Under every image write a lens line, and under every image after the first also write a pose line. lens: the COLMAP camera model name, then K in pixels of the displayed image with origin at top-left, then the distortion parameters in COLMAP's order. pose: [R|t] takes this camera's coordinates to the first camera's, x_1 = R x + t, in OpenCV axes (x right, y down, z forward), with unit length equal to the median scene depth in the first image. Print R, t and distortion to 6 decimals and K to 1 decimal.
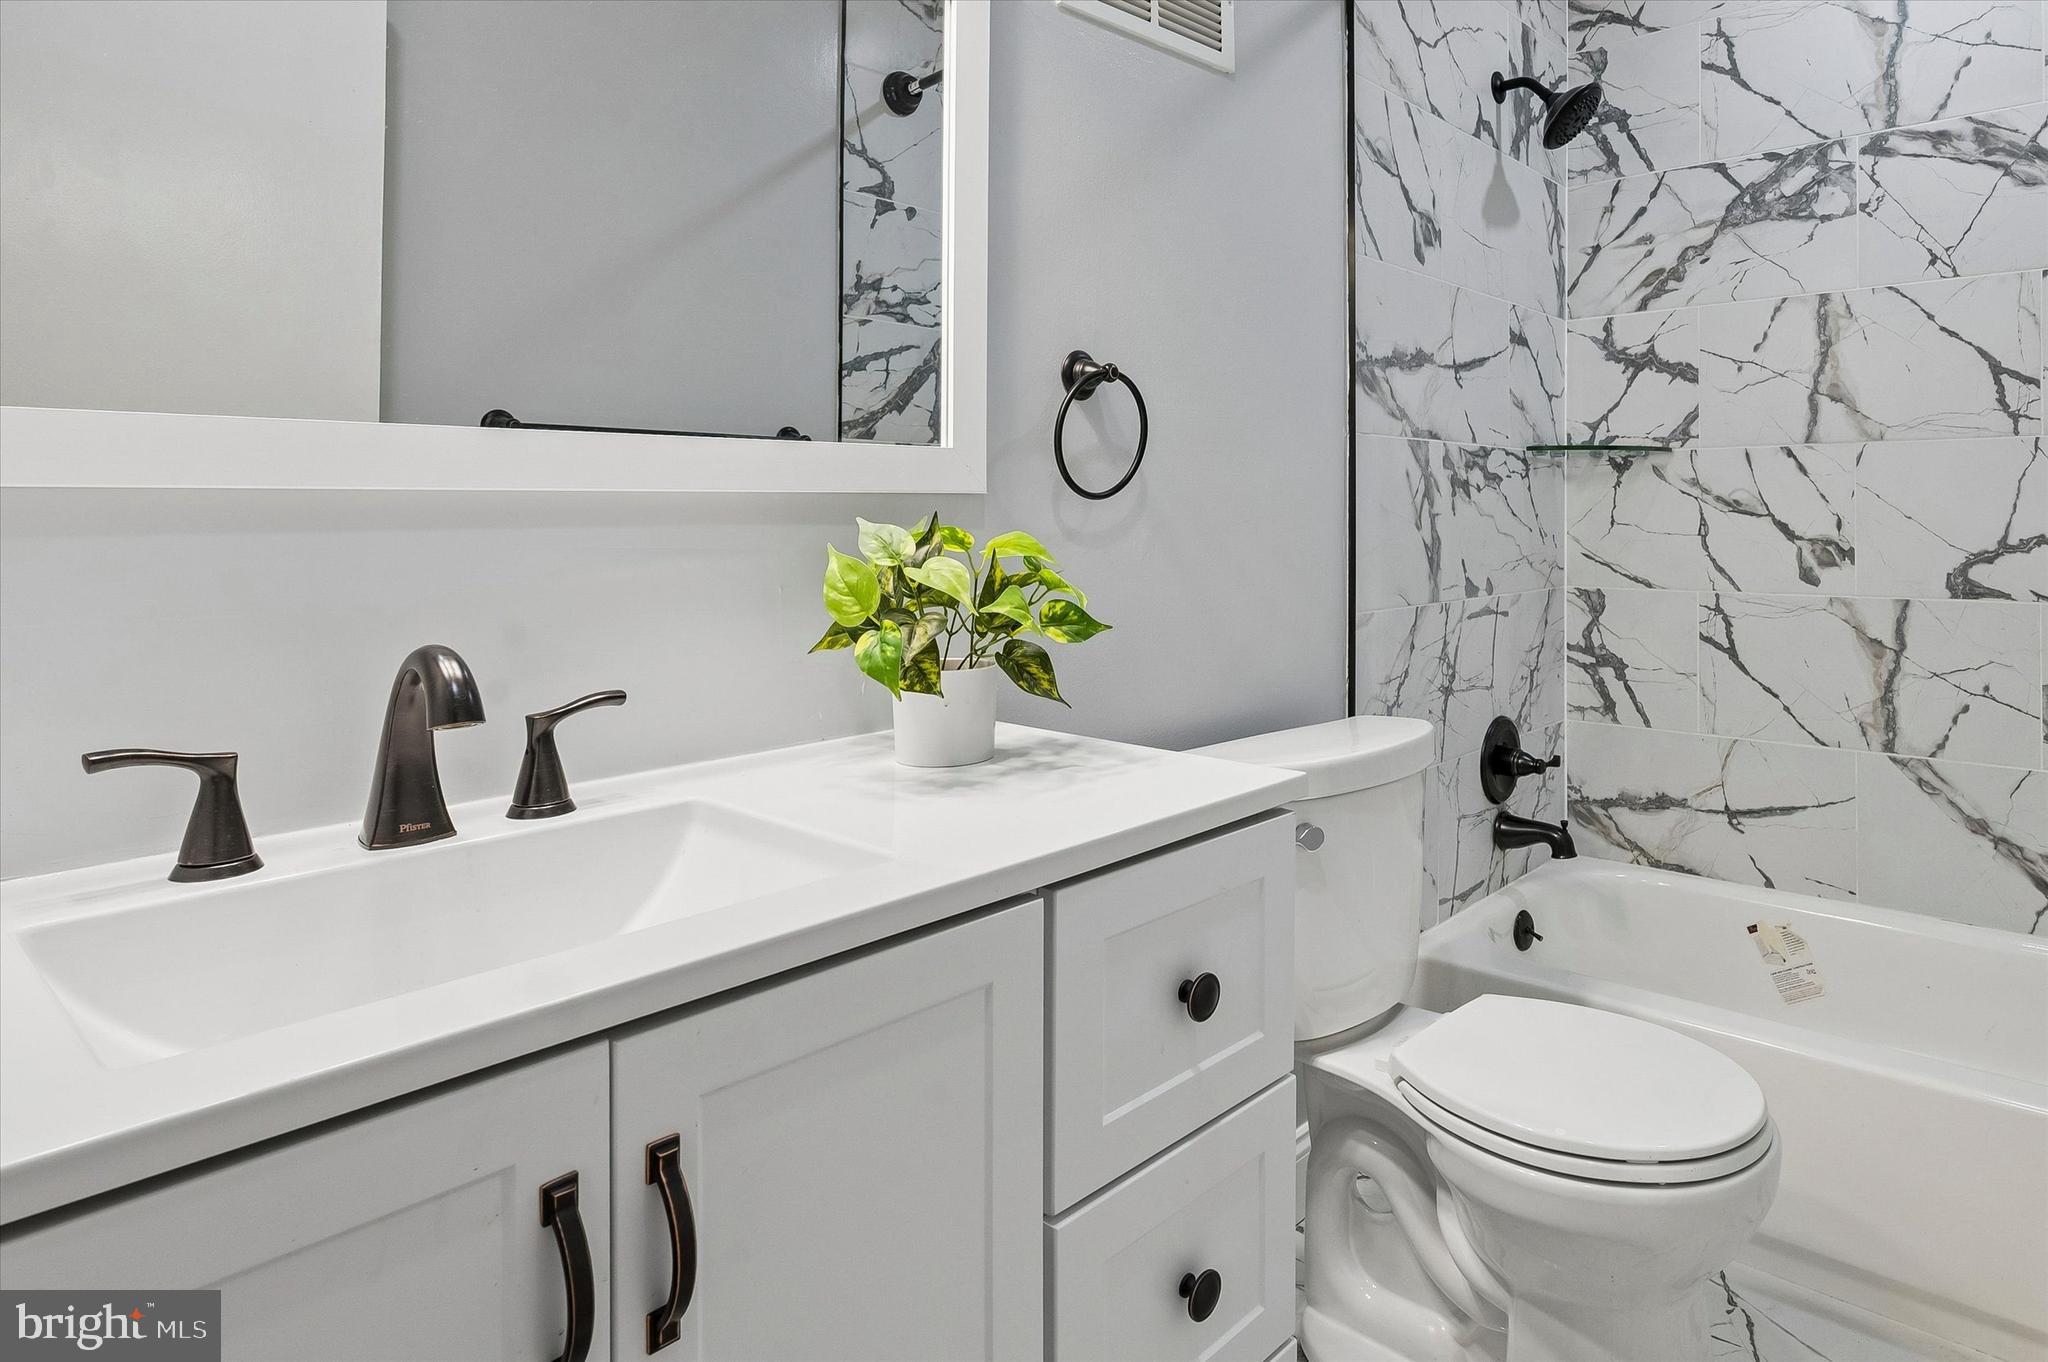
lens RADIAL K [[806.5, 0, 1024.0], [0, 806.5, 681.0], [0, 0, 1]] dist [-0.000671, 0.000091]
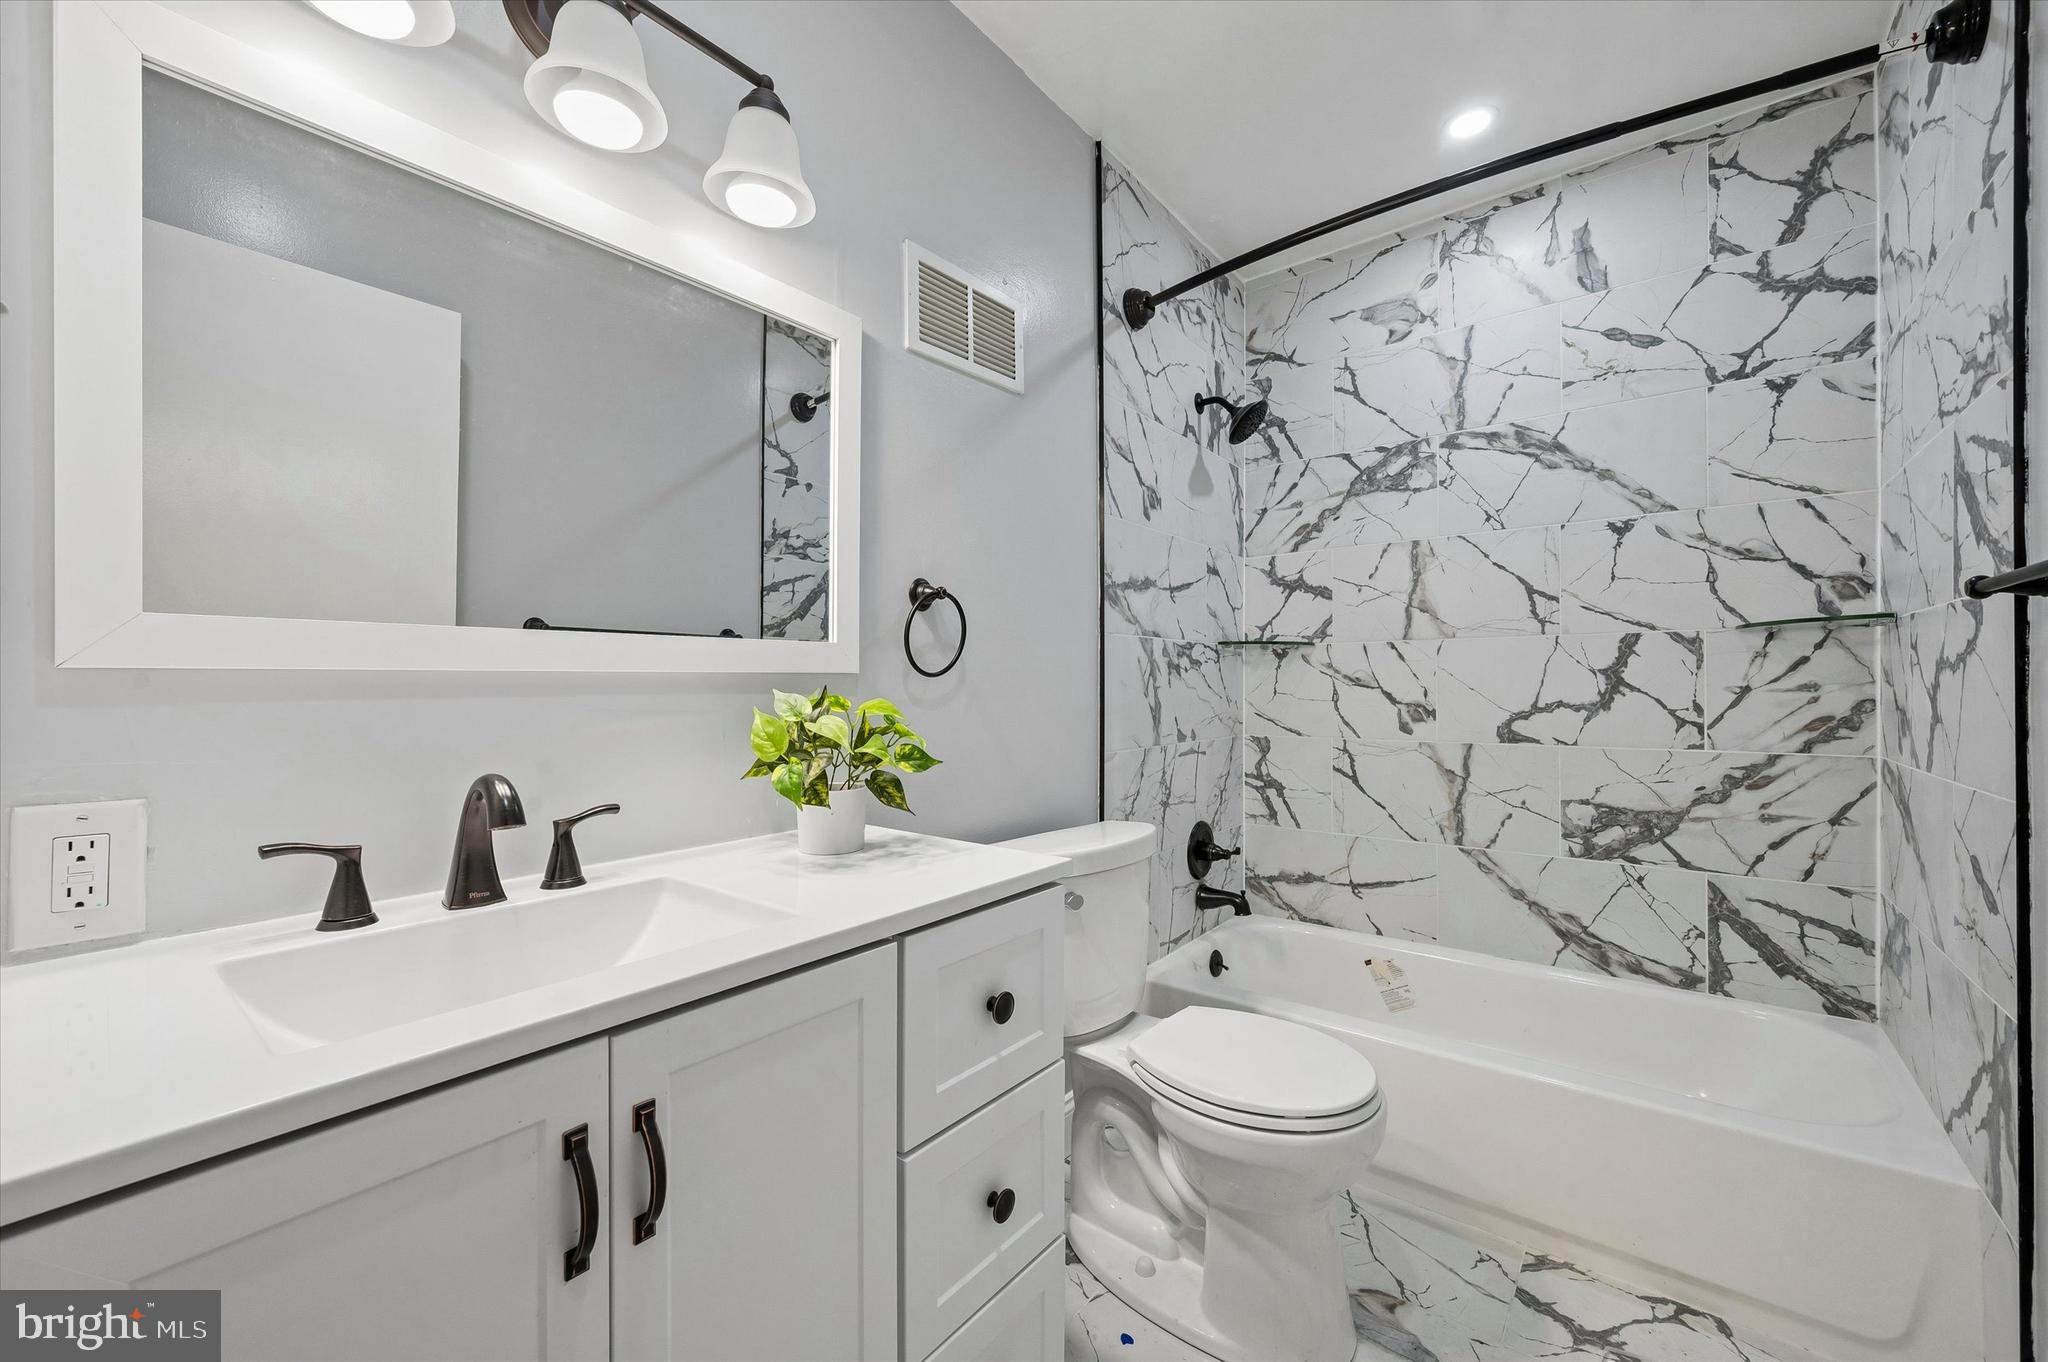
lens RADIAL K [[806.5, 0, 1024.0], [0, 806.5, 681.0], [0, 0, 1]] dist [-0.000671, 0.000091]
pose [[1.000000, 0.000044, 0.000374, 0.260618], [-0.000044, 1.000000, -0.000173, -0.217683], [-0.000374, 0.000173, 1.000000, -0.505660]]
